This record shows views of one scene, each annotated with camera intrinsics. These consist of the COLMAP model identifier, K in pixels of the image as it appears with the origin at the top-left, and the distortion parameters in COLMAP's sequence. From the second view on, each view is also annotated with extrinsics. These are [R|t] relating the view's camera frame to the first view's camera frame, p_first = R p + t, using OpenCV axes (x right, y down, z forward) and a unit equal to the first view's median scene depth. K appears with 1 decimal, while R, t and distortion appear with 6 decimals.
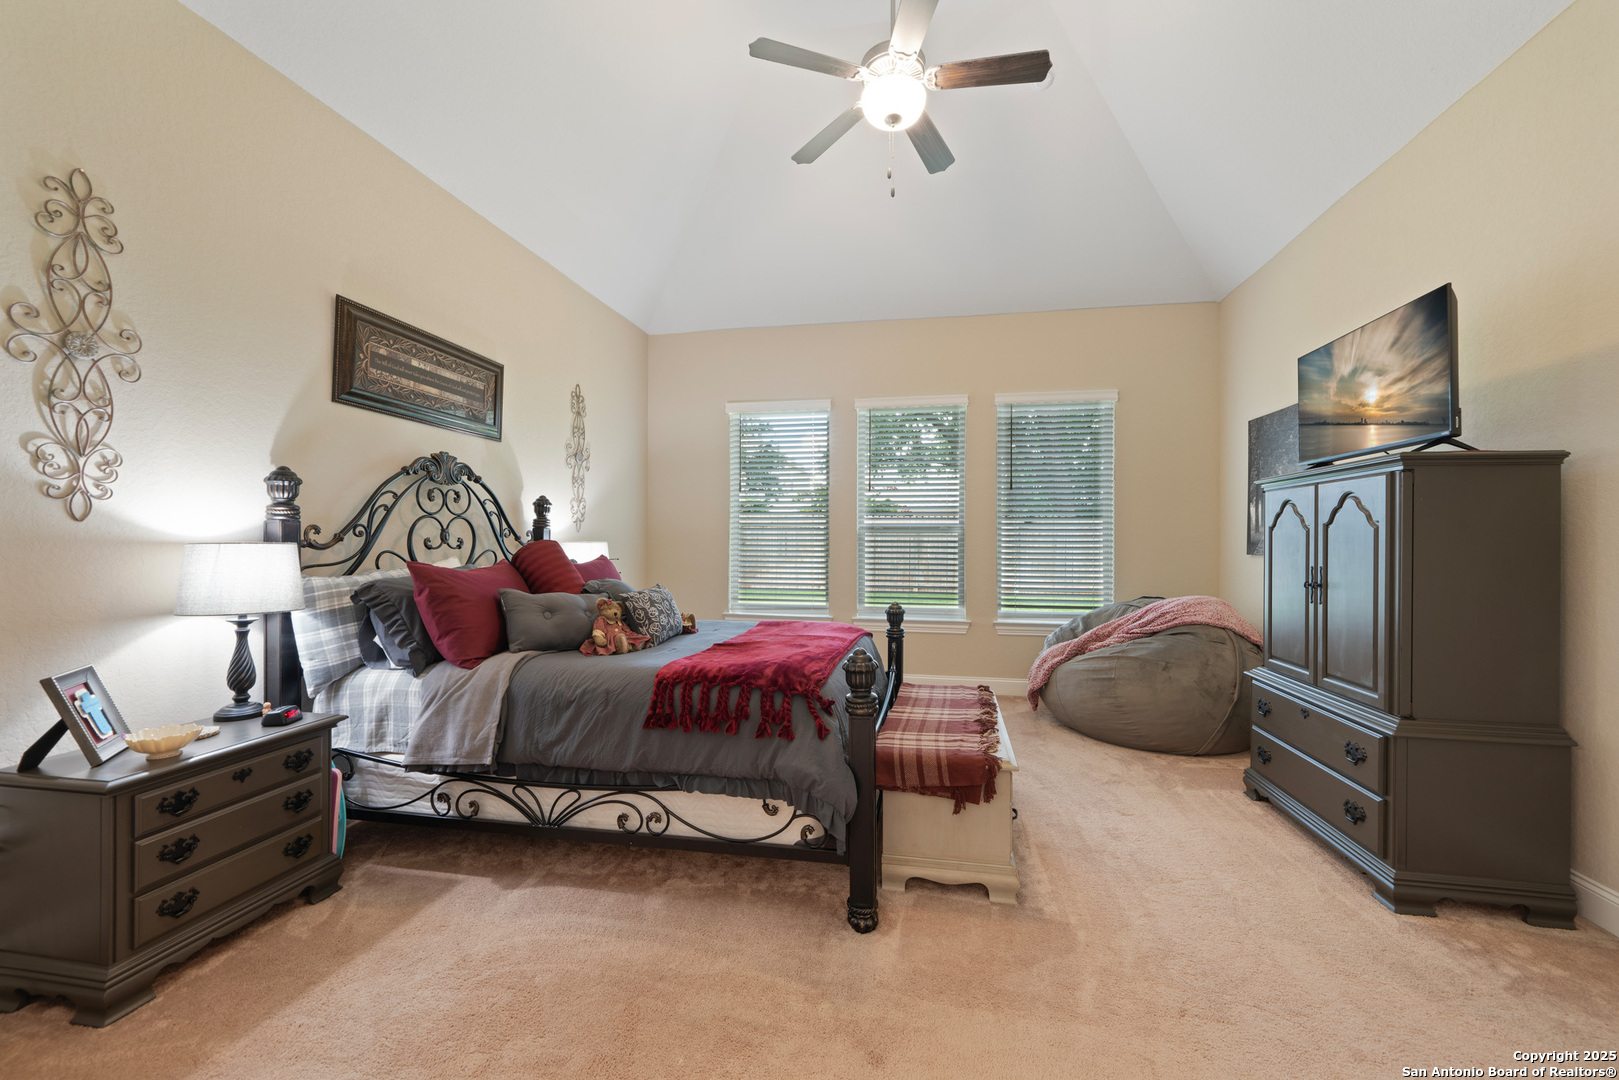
lens RADIAL K [[646.7, 0, 804.4], [0, 646.7, 538.0], [0, 0, 1]] dist [-0.002652, 0.000216]
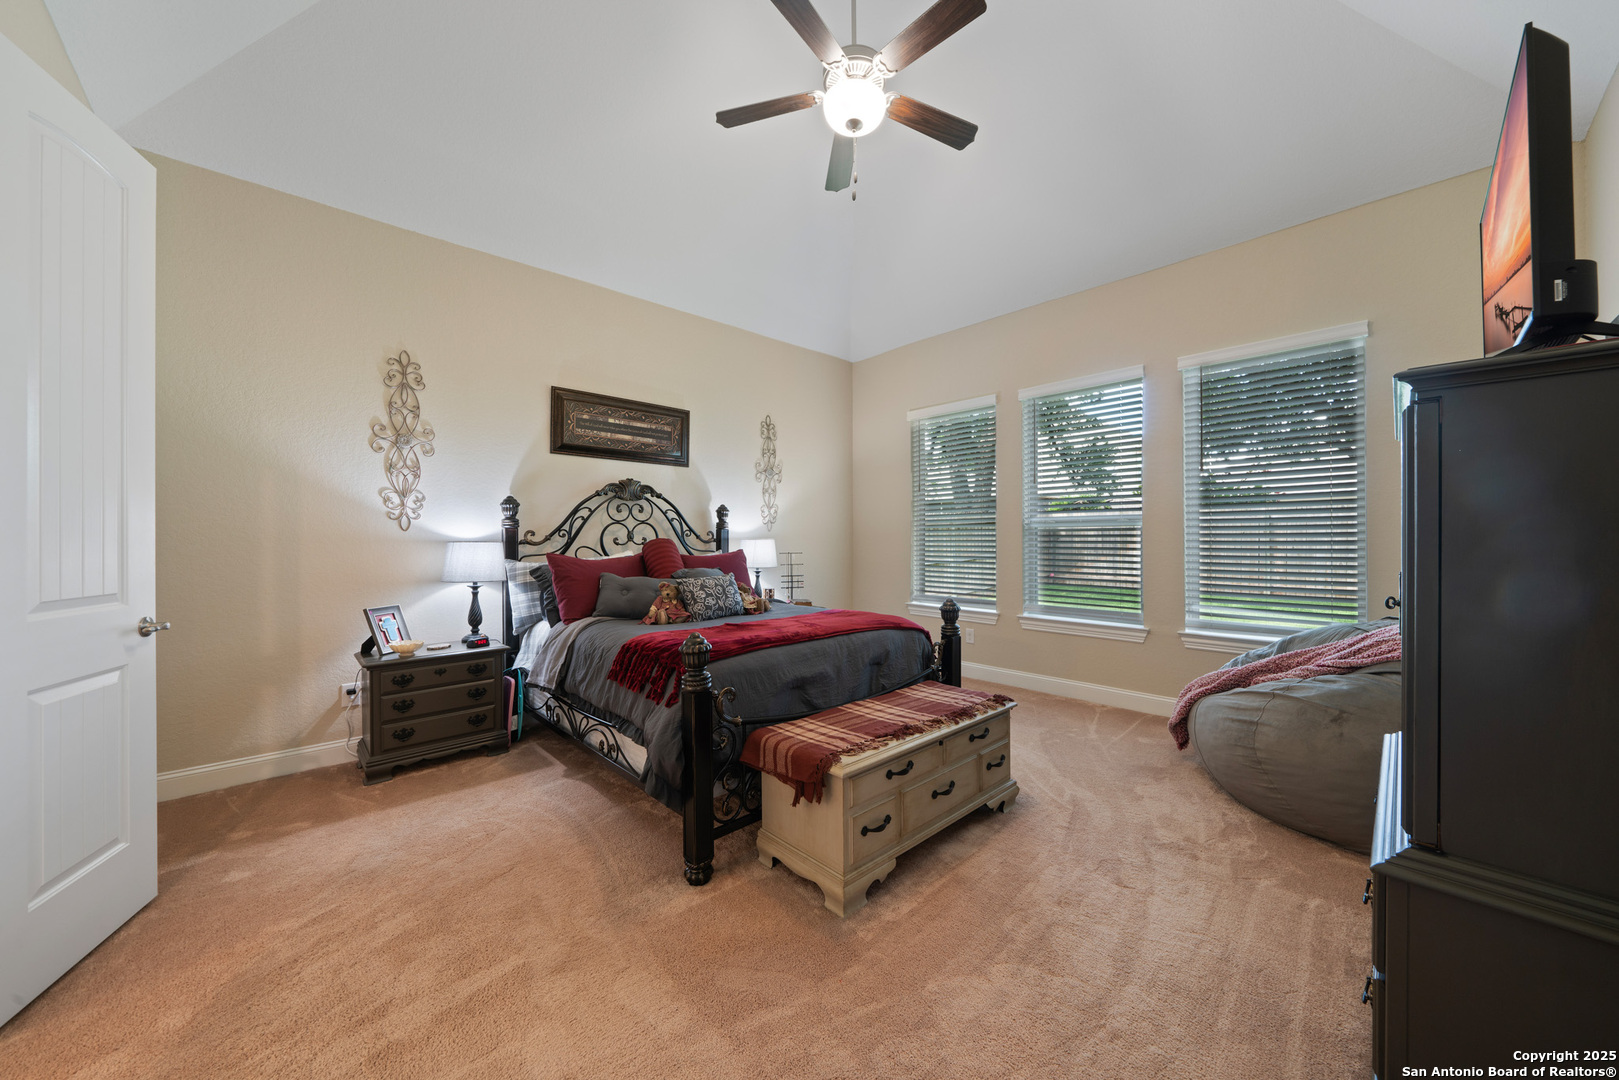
lens RADIAL K [[566.6, 0, 799.5], [0, 566.6, 536.1], [0, 0, 1]] dist [-0.002432, 0.000123]
pose [[0.808324, -0.009956, -0.588654, 0.677669], [0.011276, 0.999935, -0.001427, 0.004145], [0.588630, -0.005485, 0.808384, 0.254922]]
